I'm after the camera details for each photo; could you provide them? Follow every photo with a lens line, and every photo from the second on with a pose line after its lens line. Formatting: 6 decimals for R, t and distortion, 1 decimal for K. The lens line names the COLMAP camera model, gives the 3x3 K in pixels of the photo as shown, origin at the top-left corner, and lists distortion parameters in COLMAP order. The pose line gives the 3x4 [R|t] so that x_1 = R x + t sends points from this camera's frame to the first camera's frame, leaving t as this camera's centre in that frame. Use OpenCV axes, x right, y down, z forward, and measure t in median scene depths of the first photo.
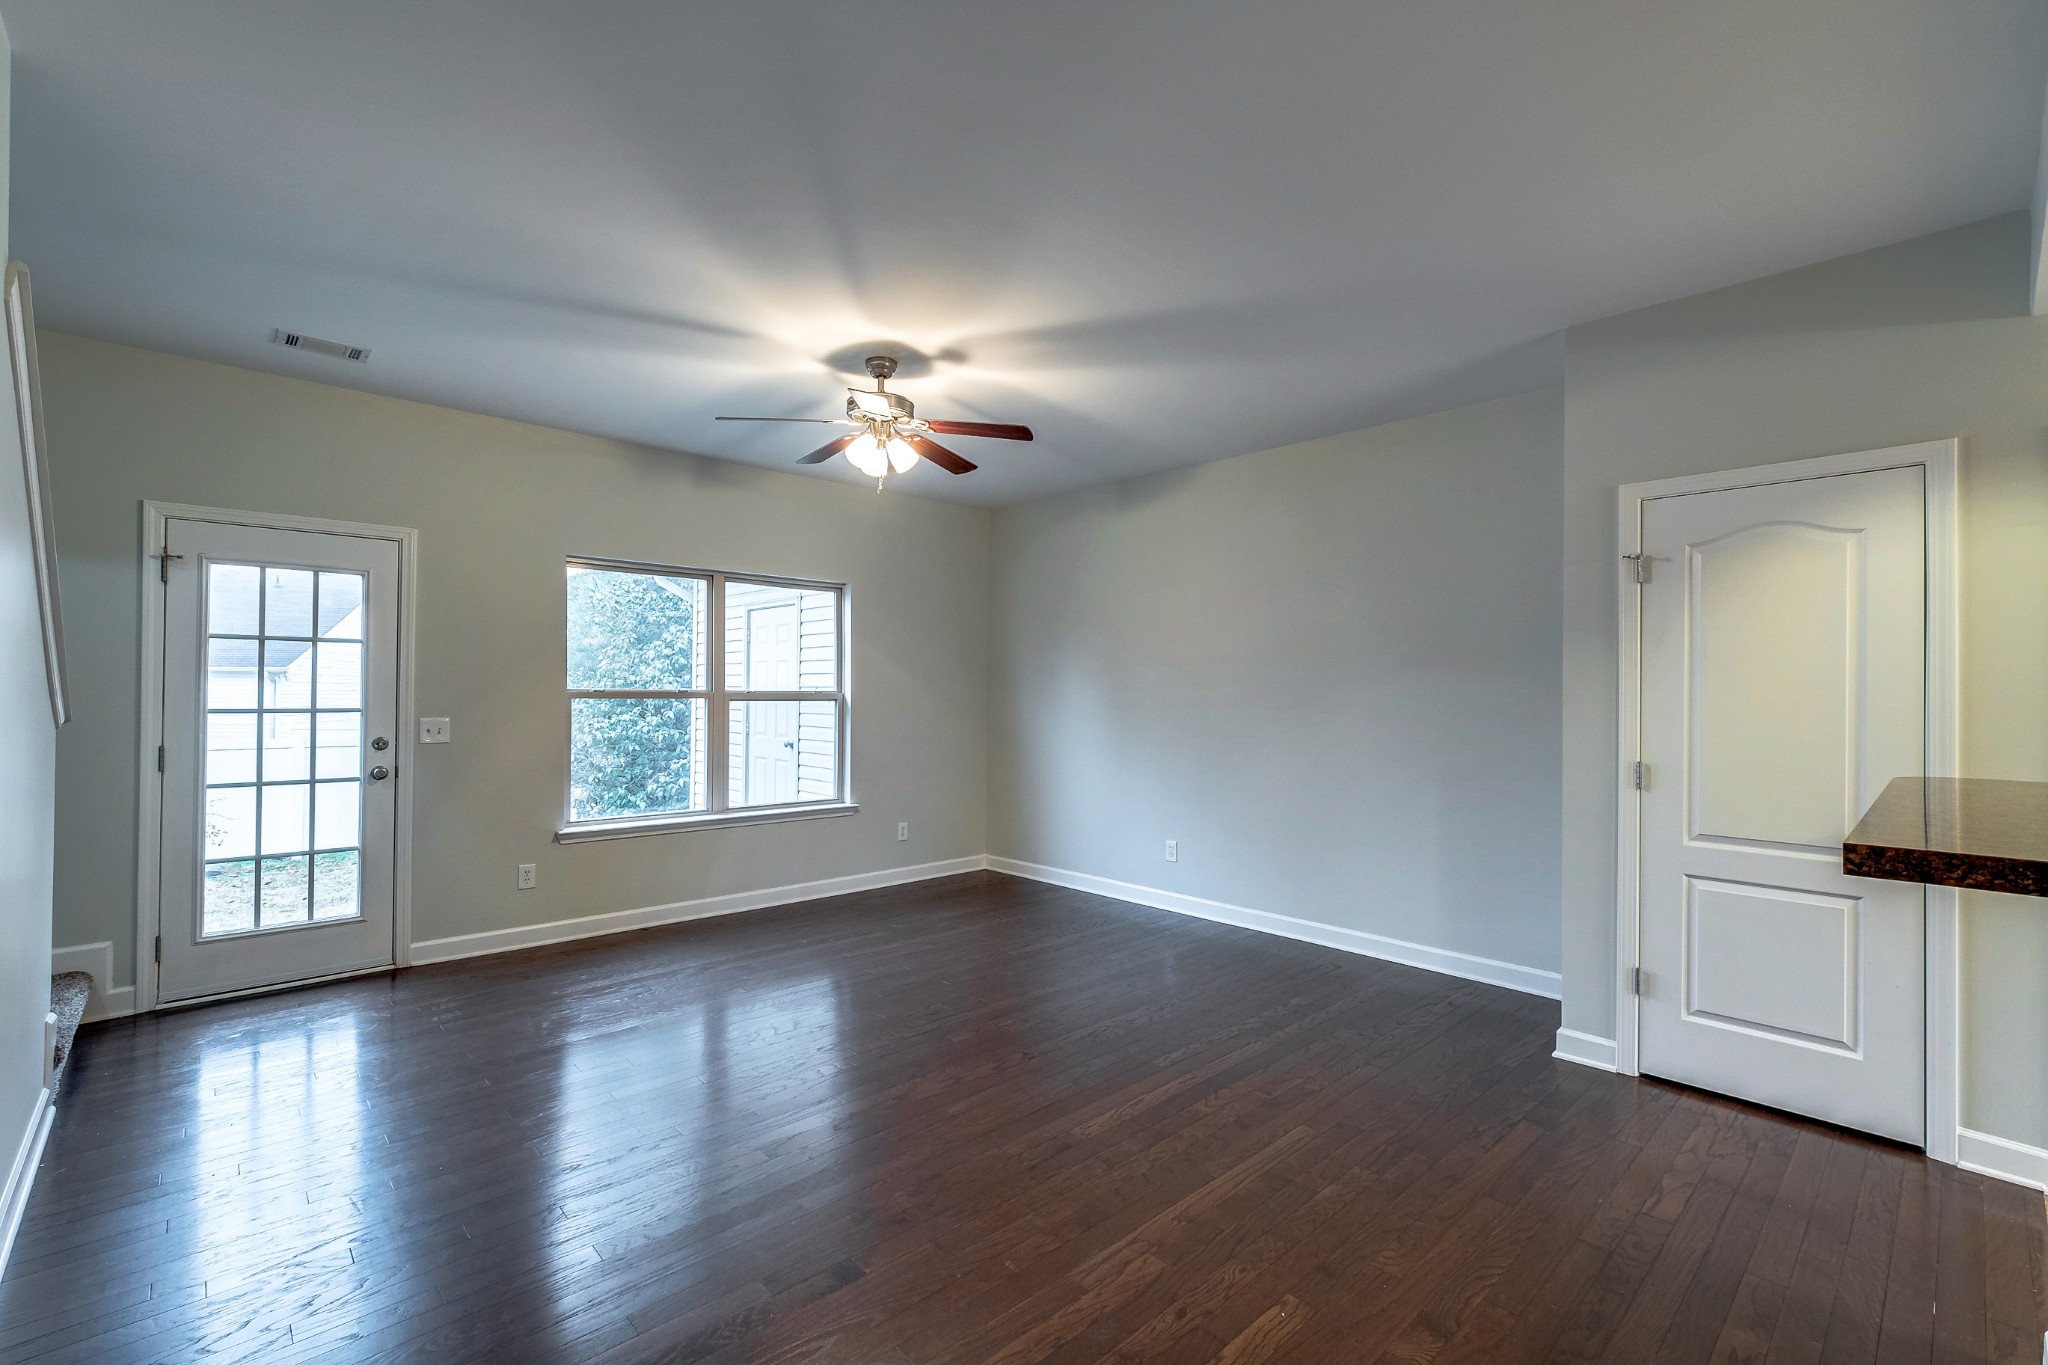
lens RADIAL K [[887.1, 0, 1015.8], [0, 887.1, 687.5], [0, 0, 1]] dist [-0.001450, 0.000103]
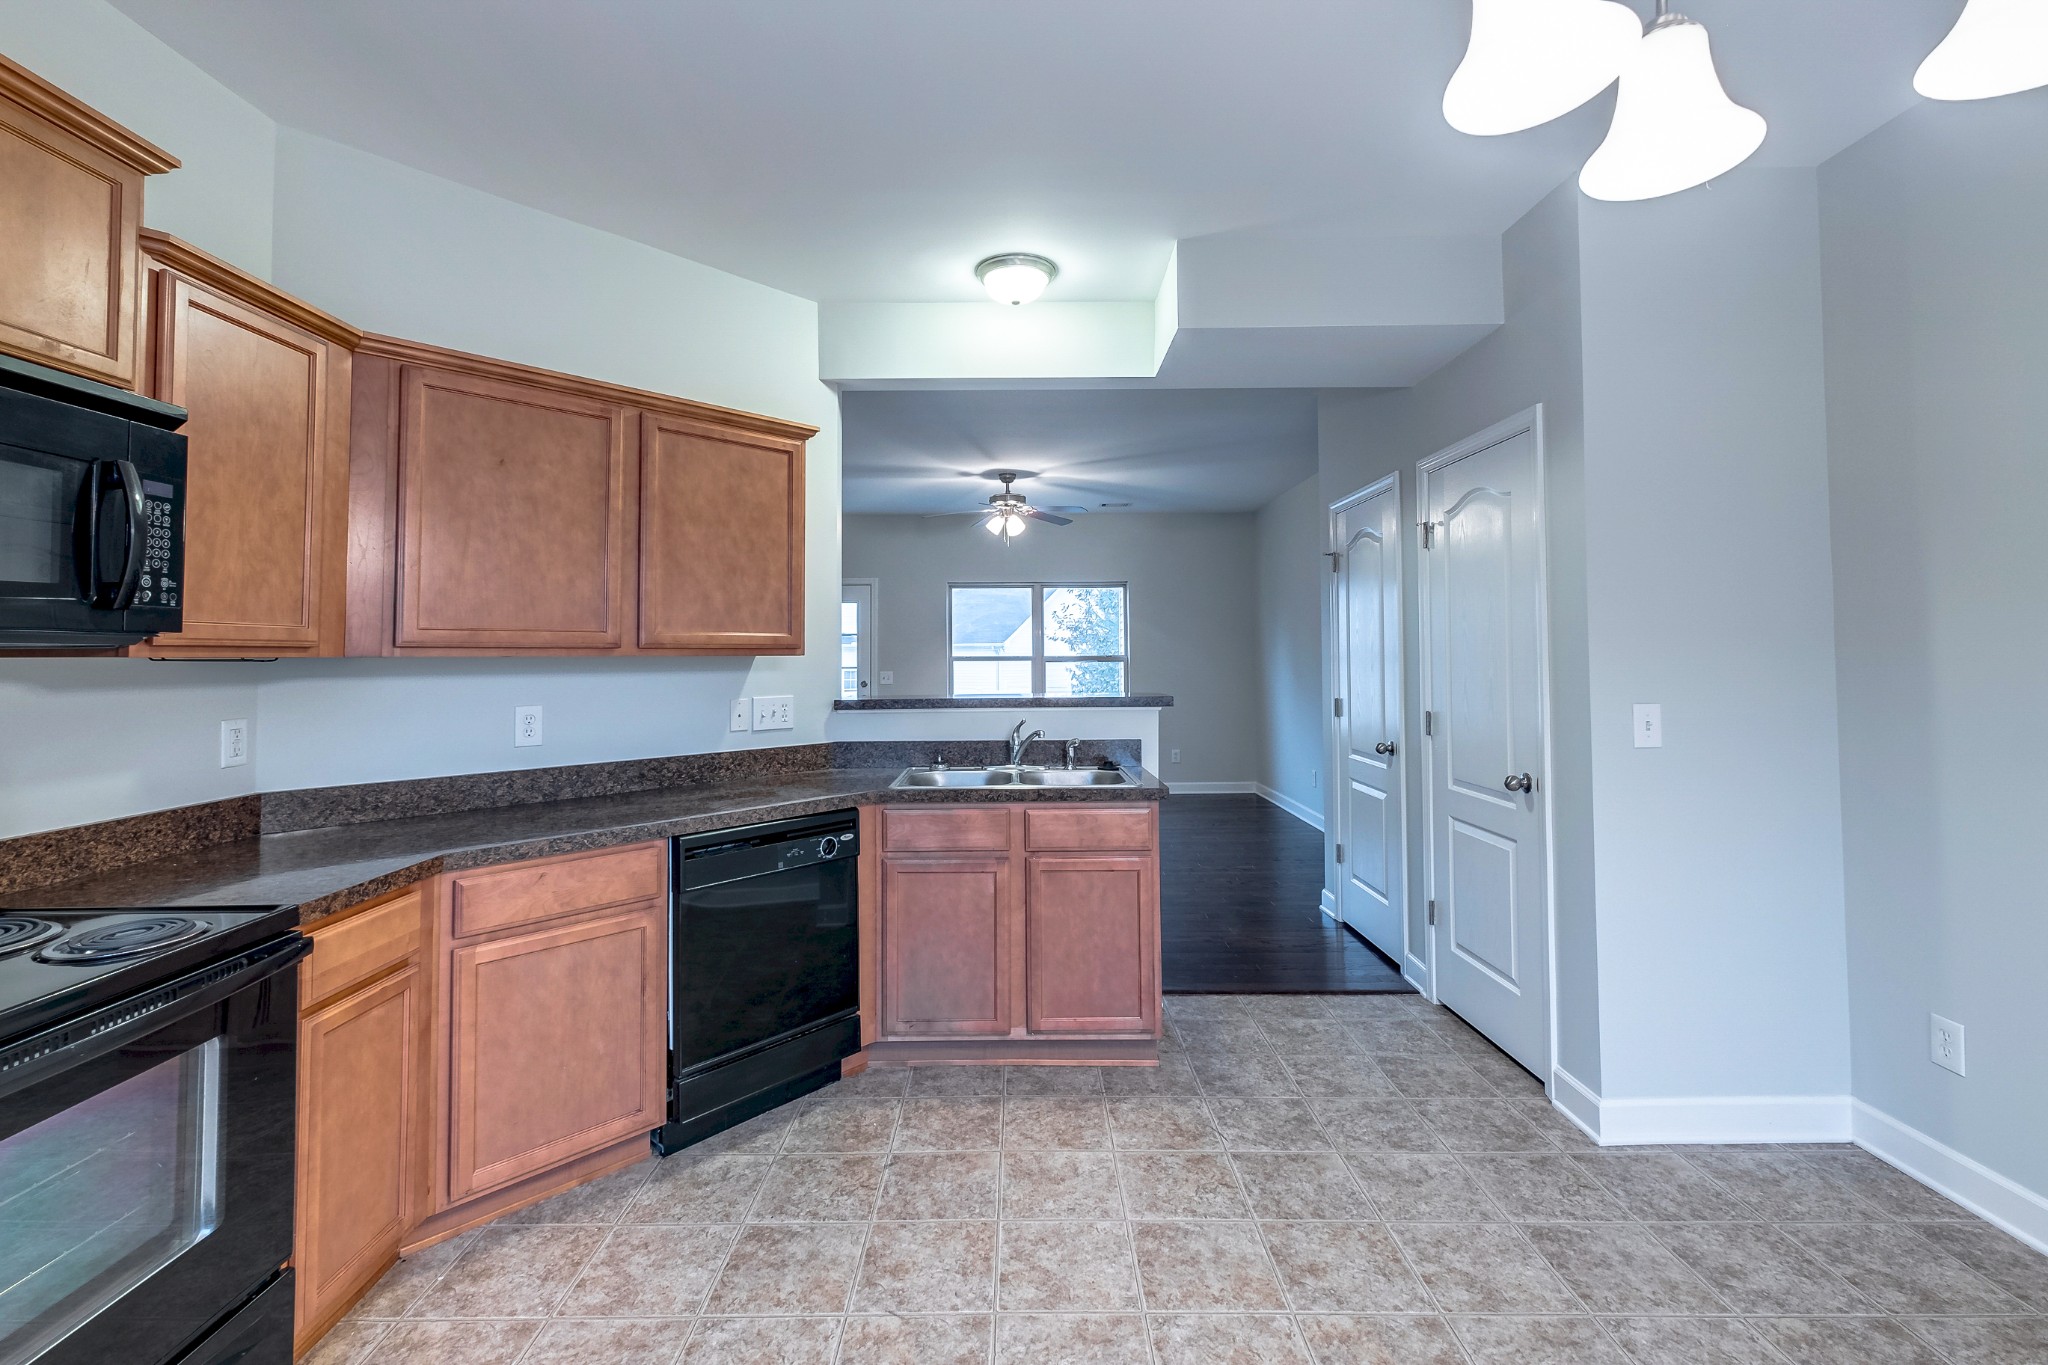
lens RADIAL K [[918.7, 0, 1016.4], [0, 918.7, 621.8], [0, 0, 1]] dist [0.001115, -0.000054]
pose [[0.730170, -0.038821, -0.682162, 1.061351], [0.016273, 0.999090, -0.039438, 0.010189], [0.683072, 0.017695, 0.730137, -0.338306]]
